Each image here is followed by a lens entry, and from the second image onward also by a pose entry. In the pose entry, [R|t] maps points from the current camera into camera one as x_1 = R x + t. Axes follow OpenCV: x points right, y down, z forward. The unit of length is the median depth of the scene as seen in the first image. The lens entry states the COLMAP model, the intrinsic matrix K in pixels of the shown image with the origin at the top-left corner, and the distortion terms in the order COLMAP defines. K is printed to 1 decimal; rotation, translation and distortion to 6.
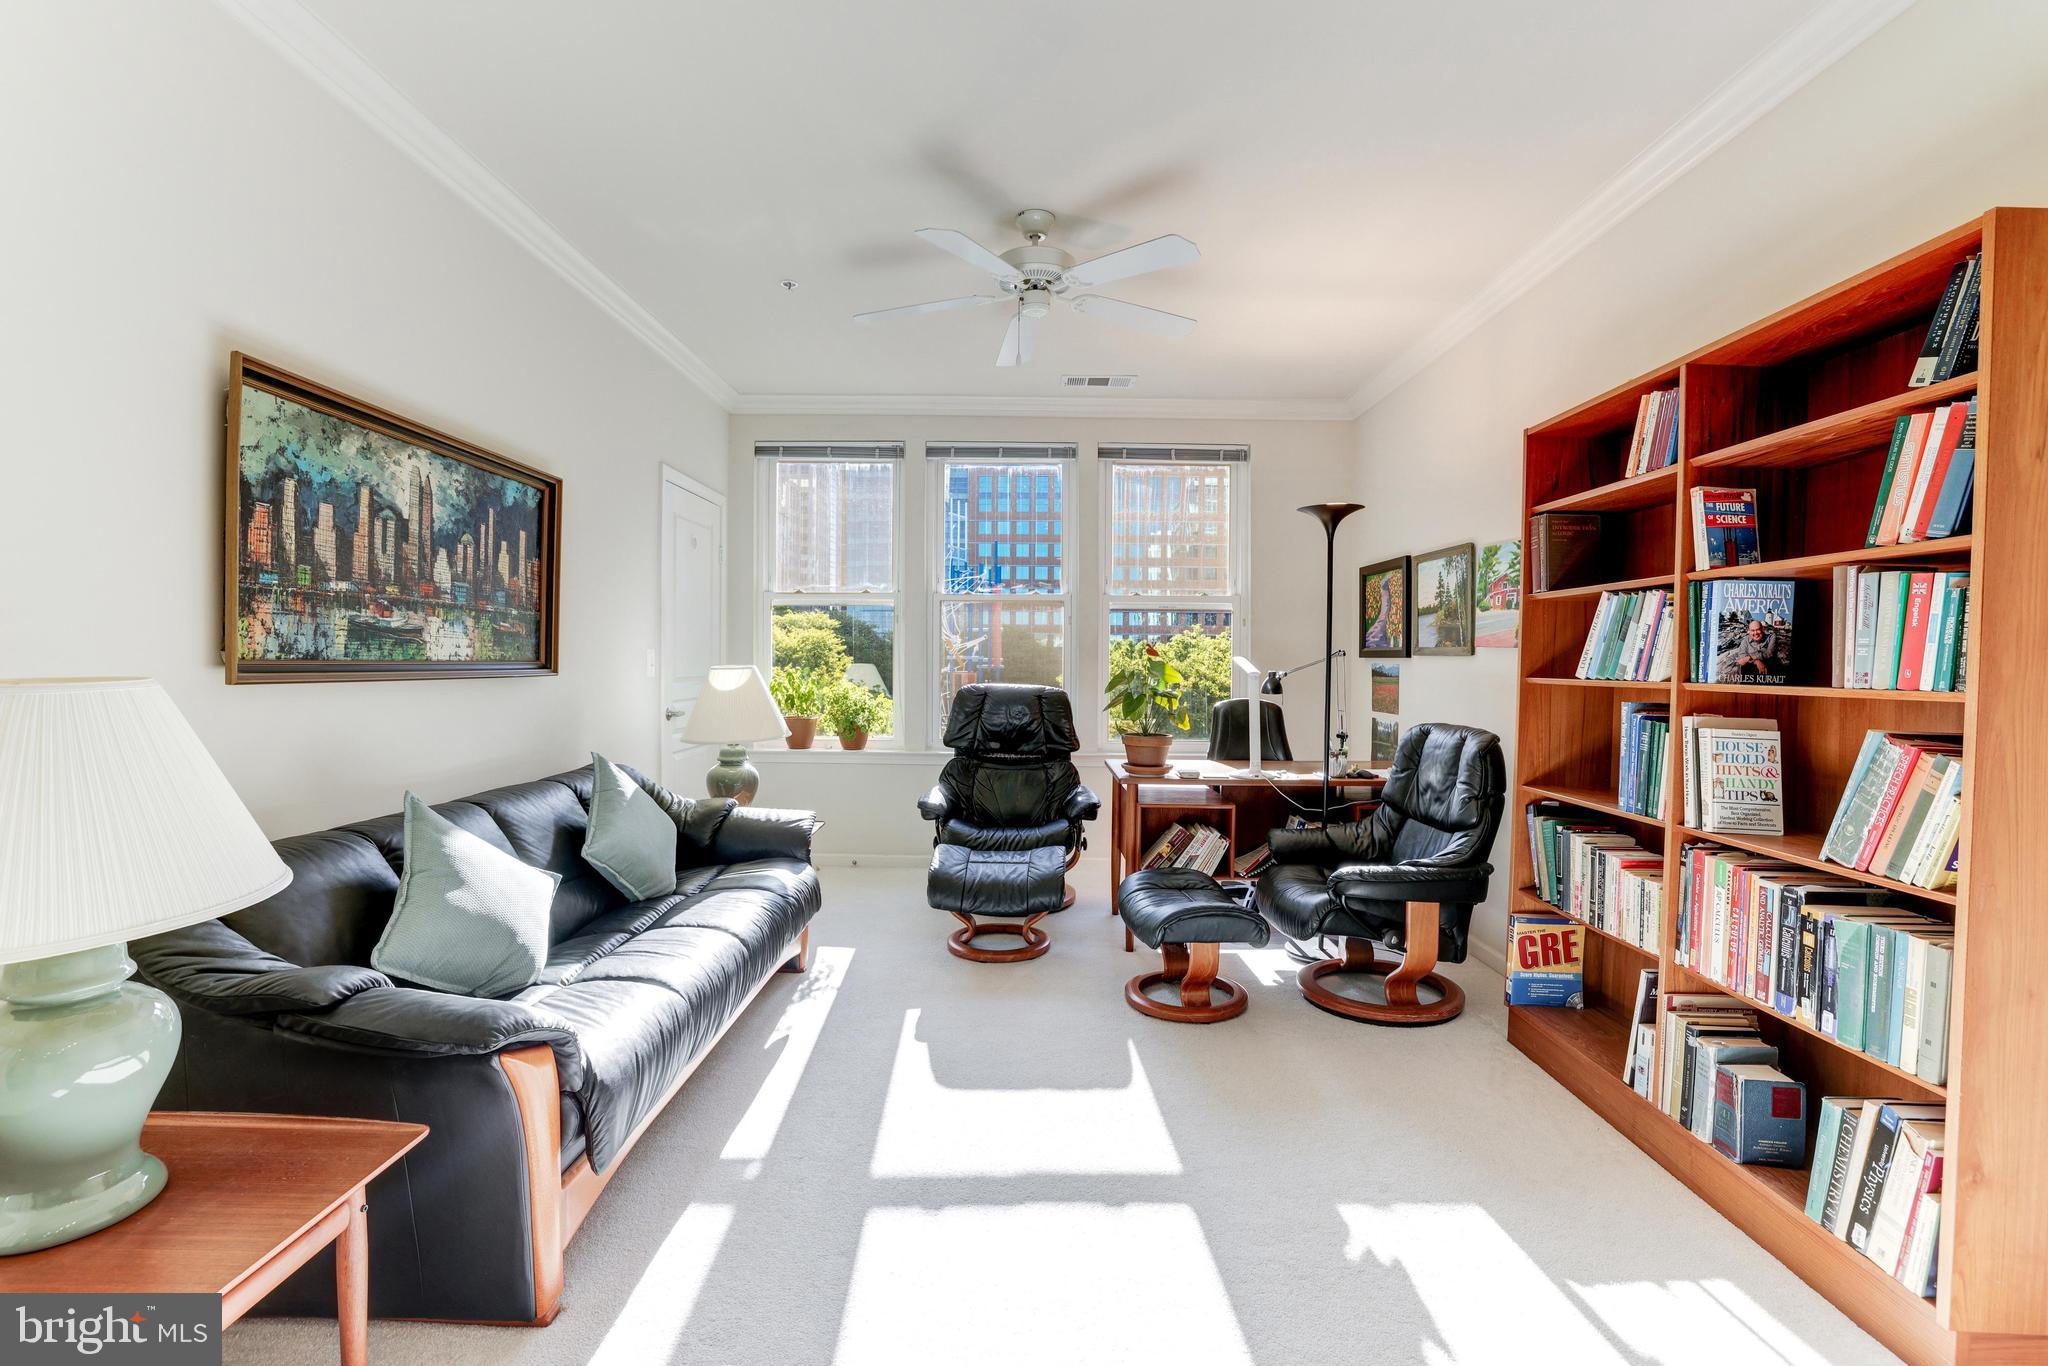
lens RADIAL K [[888.6, 0, 1022.9], [0, 888.6, 669.8], [0, 0, 1]] dist [-0.050645, 0.018088]
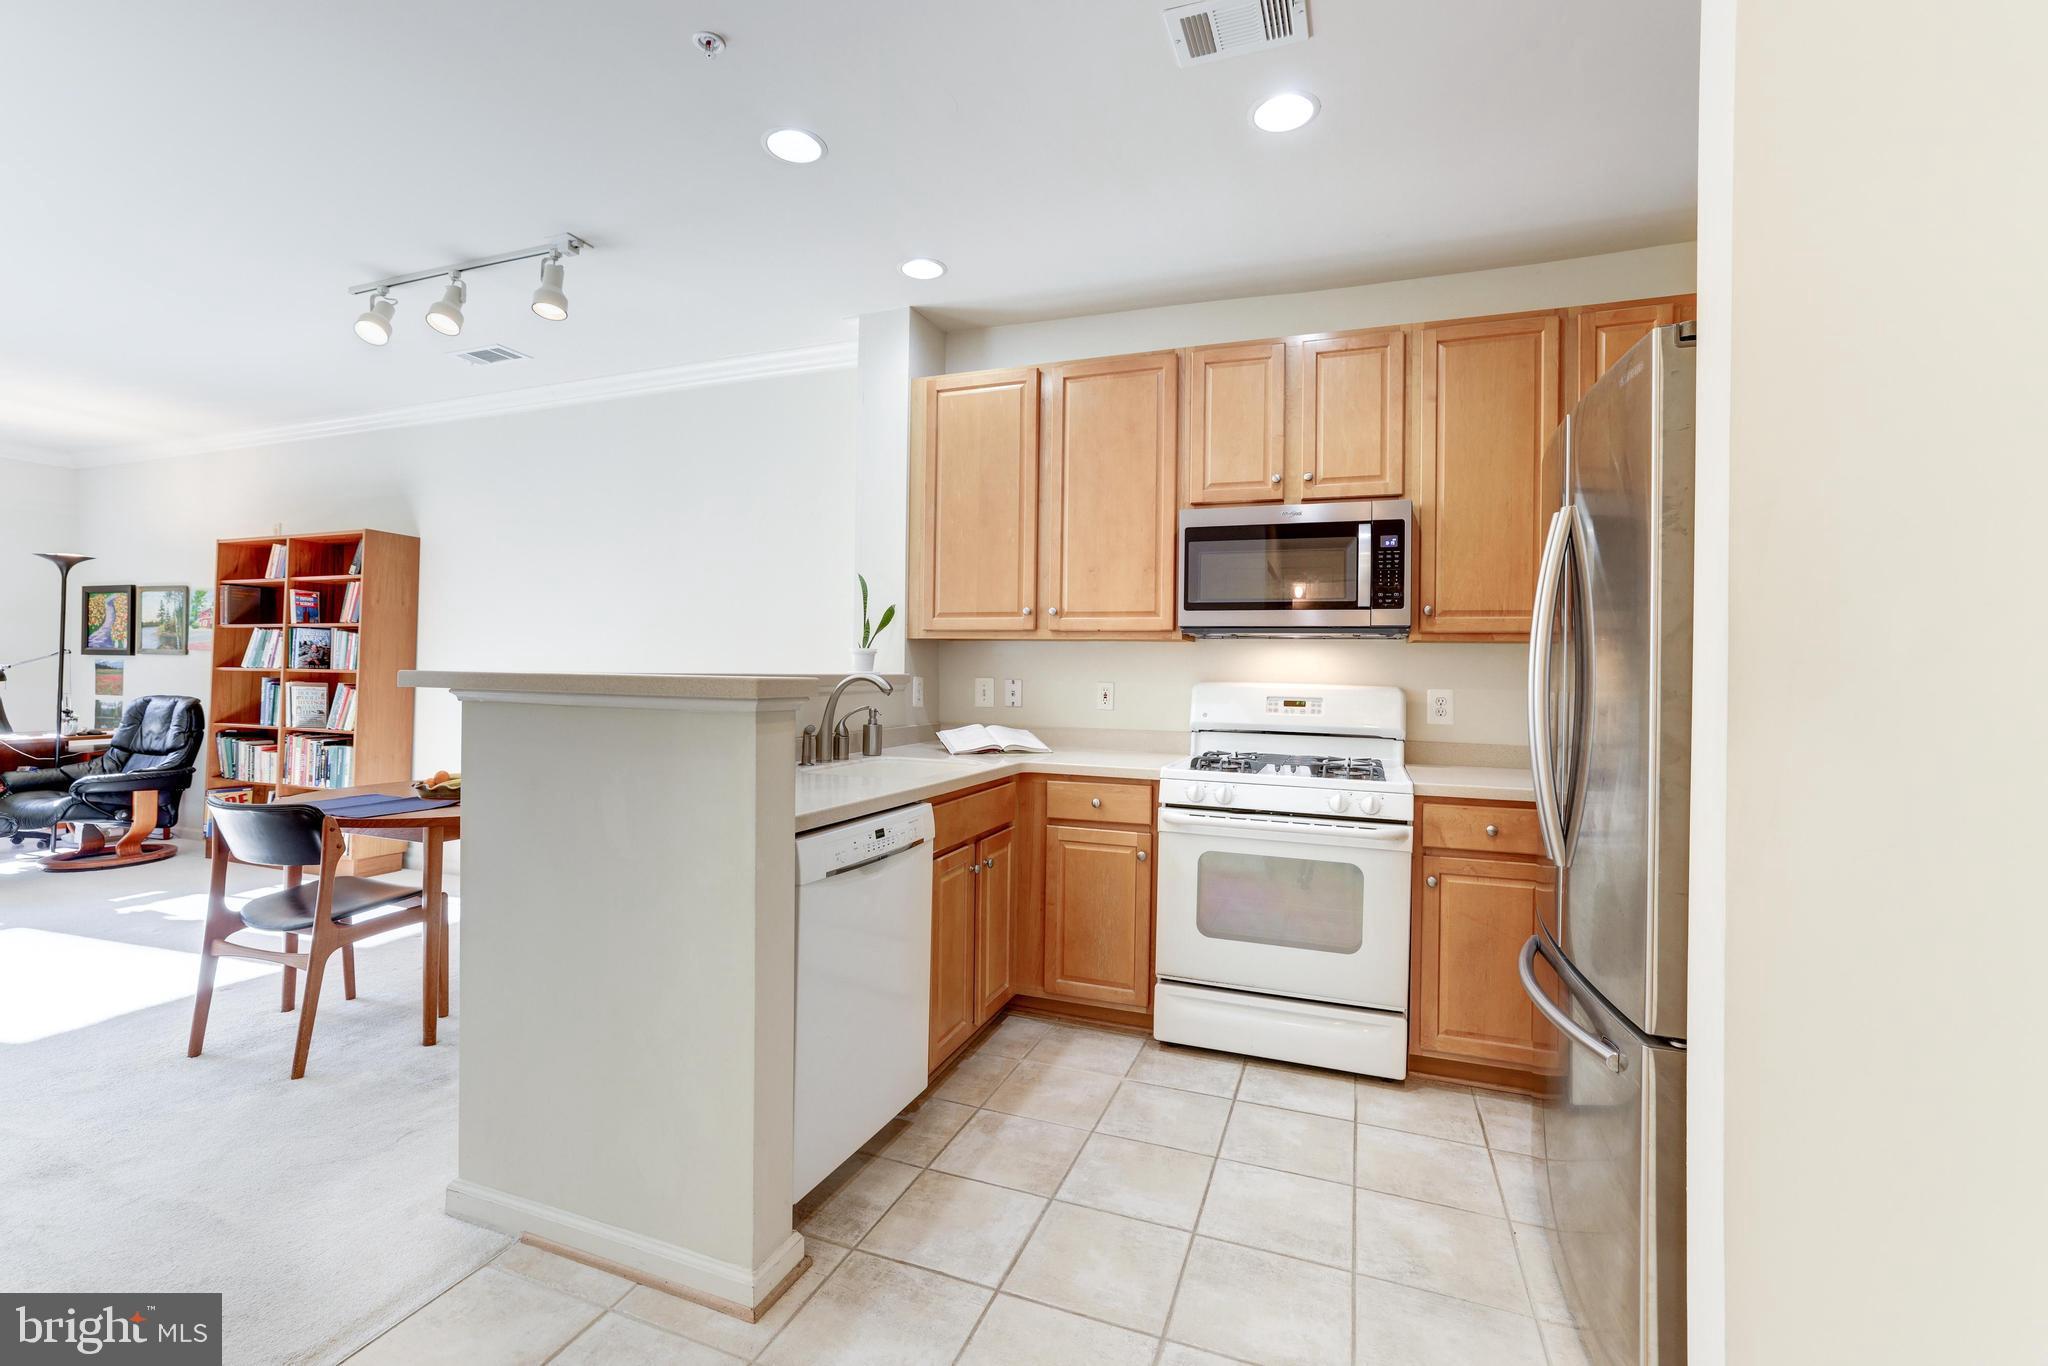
lens RADIAL K [[884.2, 0, 1023.4], [0, 884.2, 665.5], [0, 0, 1]] dist [-0.033934, 0.019459]
pose [[0.347941, 0.005505, 0.937500, -0.650040], [-0.002088, 0.999985, -0.005097, 0.011398], [-0.937514, -0.000184, 0.347947, -1.430726]]
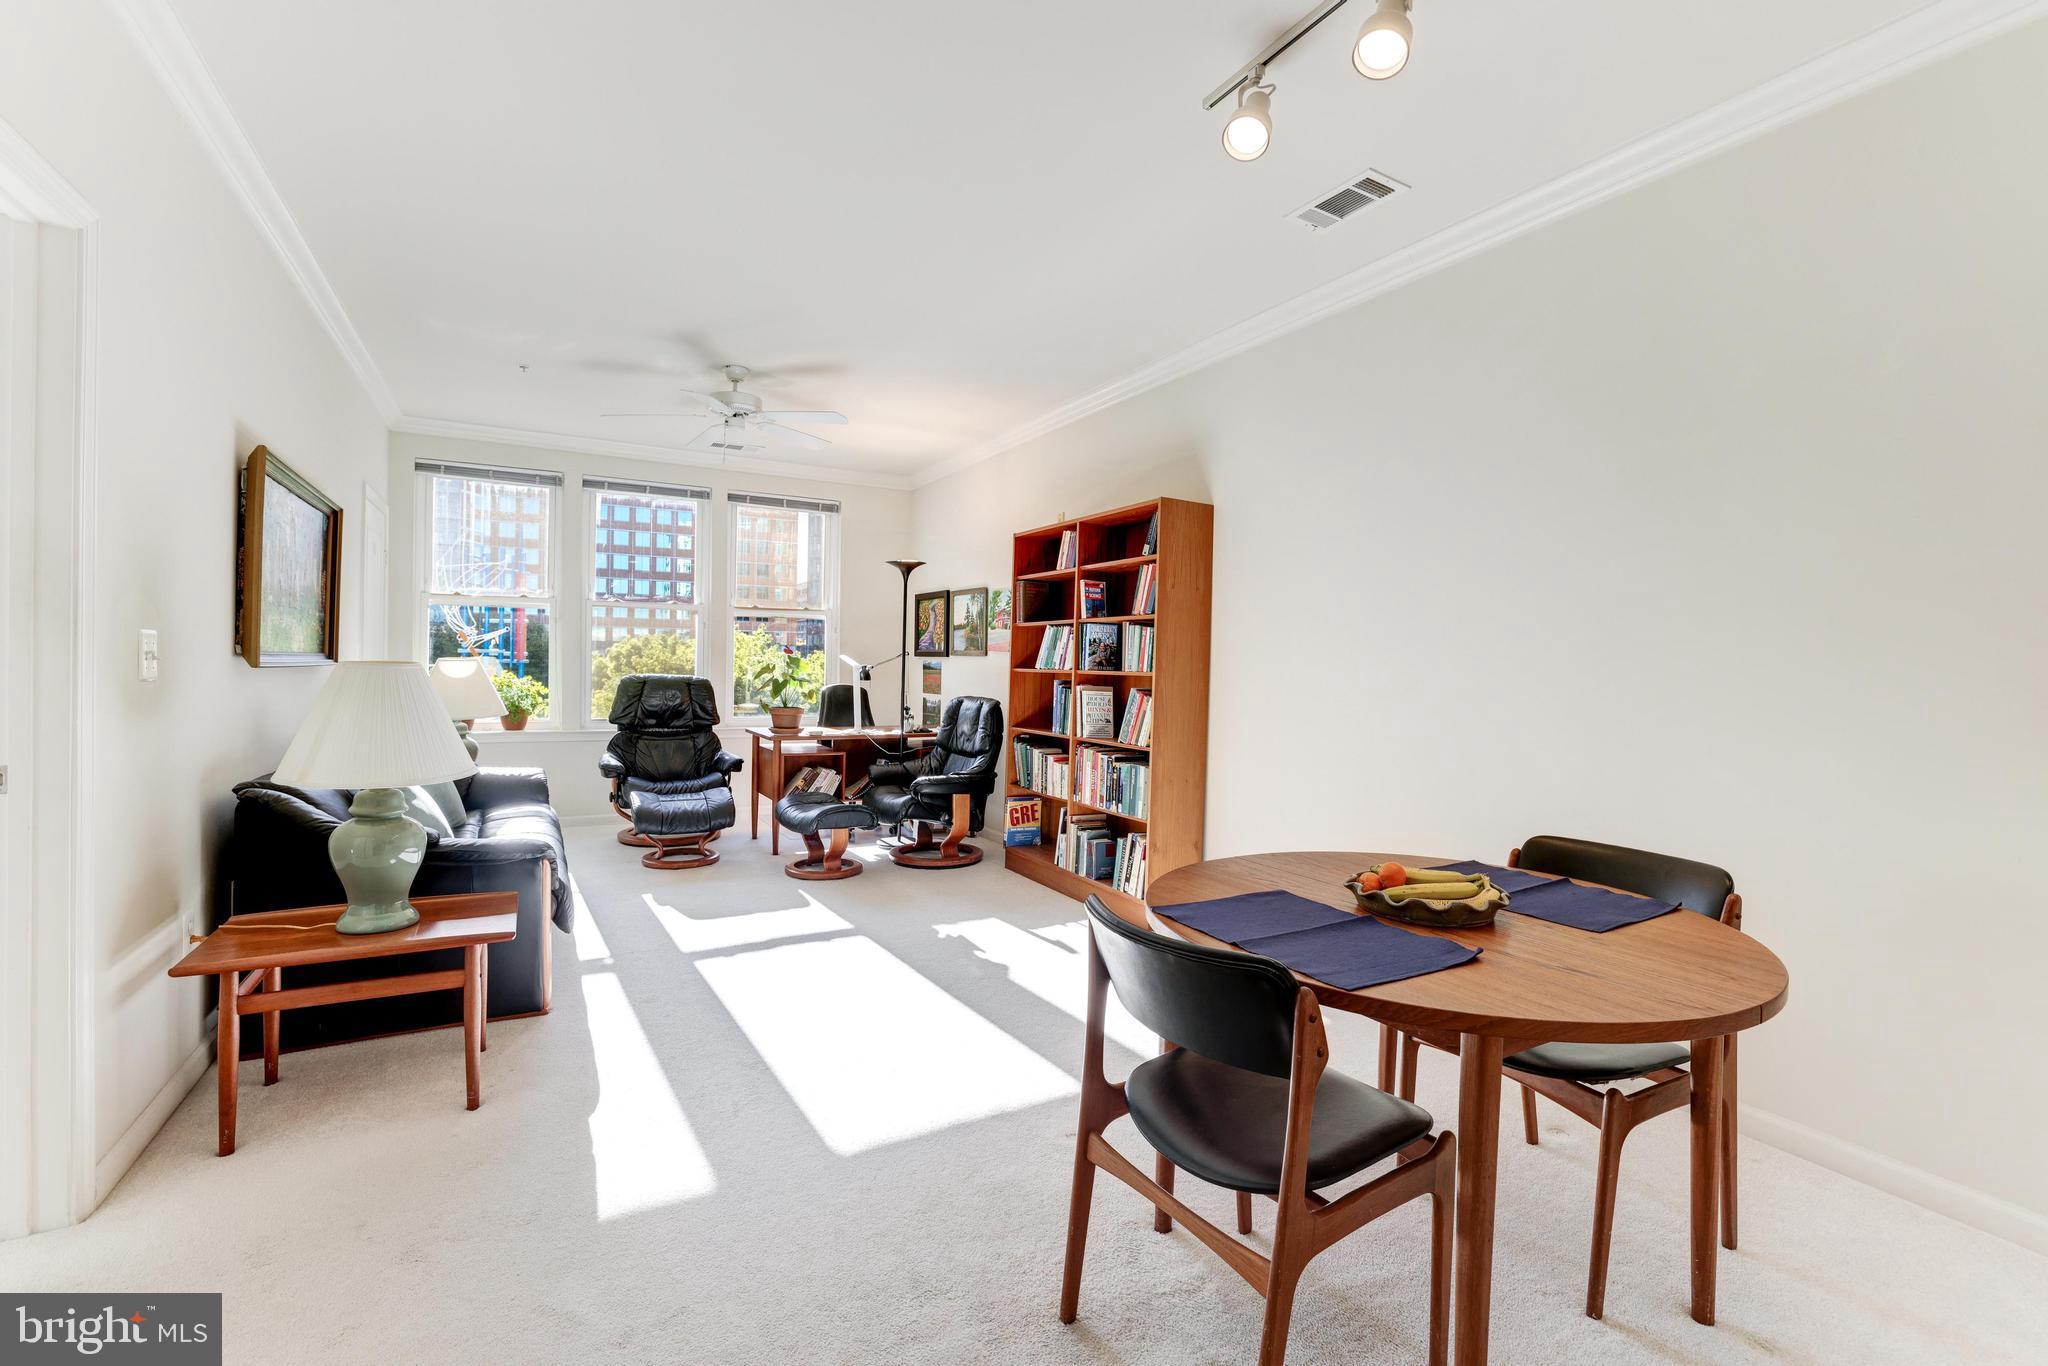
lens RADIAL K [[888.6, 0, 1022.9], [0, 888.6, 669.8], [0, 0, 1]] dist [-0.050645, 0.018088]
pose [[0.868204, 0.002863, 0.496200, -0.354784], [-0.004552, 0.999987, 0.002194, 0.007841], [-0.496187, -0.004163, 0.868206, -0.670701]]
